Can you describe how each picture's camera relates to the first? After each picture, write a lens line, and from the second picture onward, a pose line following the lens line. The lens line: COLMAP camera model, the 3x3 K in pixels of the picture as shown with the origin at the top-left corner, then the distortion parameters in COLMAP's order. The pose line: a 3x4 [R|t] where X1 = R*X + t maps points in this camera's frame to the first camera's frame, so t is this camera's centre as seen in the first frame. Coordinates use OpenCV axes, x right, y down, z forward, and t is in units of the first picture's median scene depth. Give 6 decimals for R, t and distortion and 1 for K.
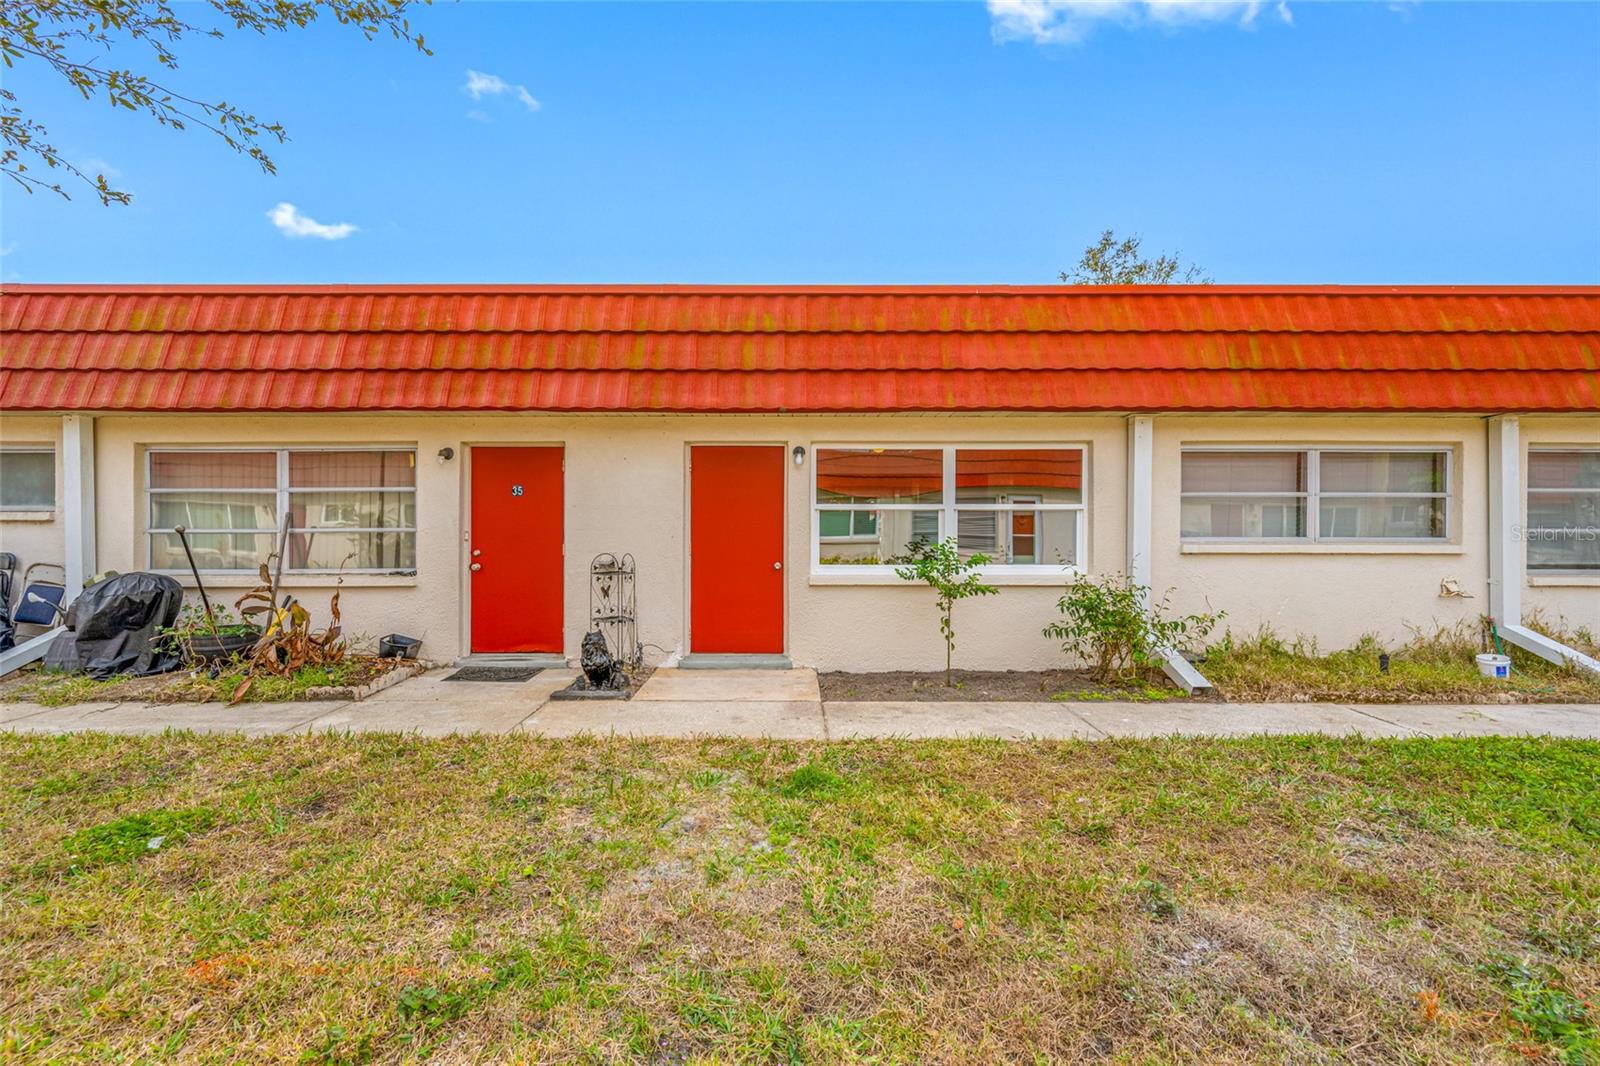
lens RADIAL K [[632.7, 0, 810.4], [0, 632.7, 529.9], [0, 0, 1]] dist [-0.000270, 0.000158]
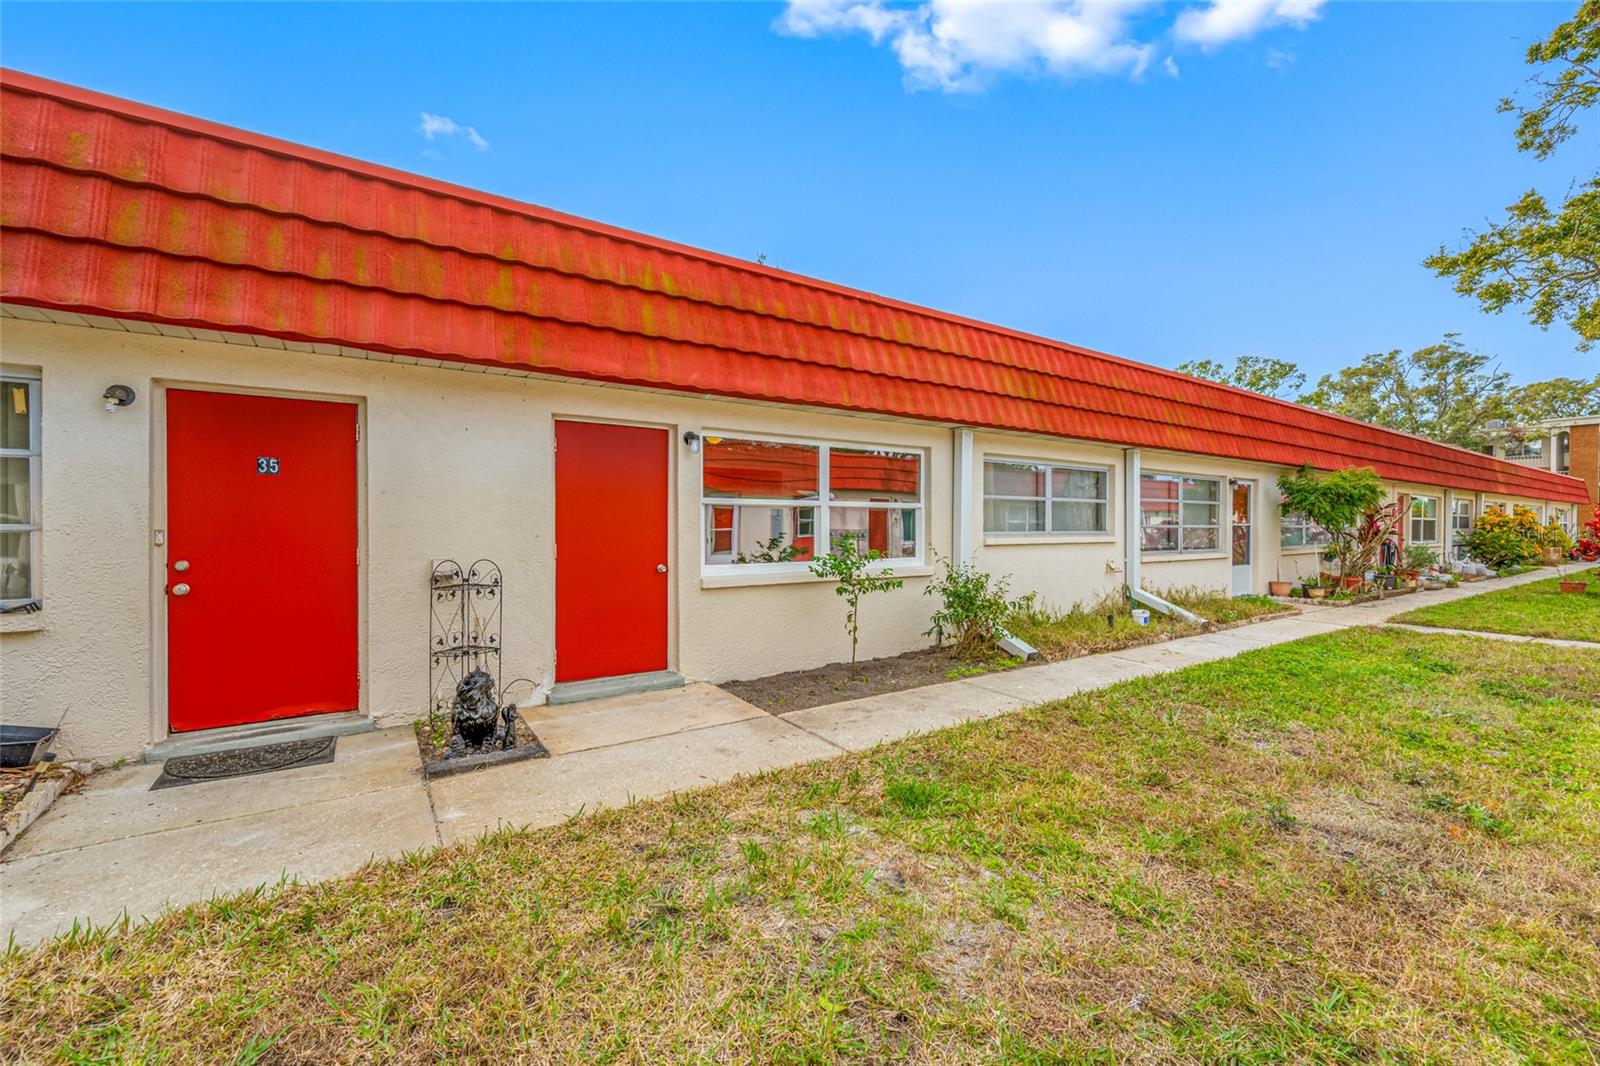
lens RADIAL K [[632.7, 0, 809.5], [0, 632.7, 525.8], [0, 0, 1]] dist [-0.000270, 0.000158]
pose [[0.835471, -0.001179, 0.549534, -0.367190], [-0.000869, 0.999994, 0.003466, -0.004312], [-0.549535, -0.003374, 0.835464, 0.175211]]
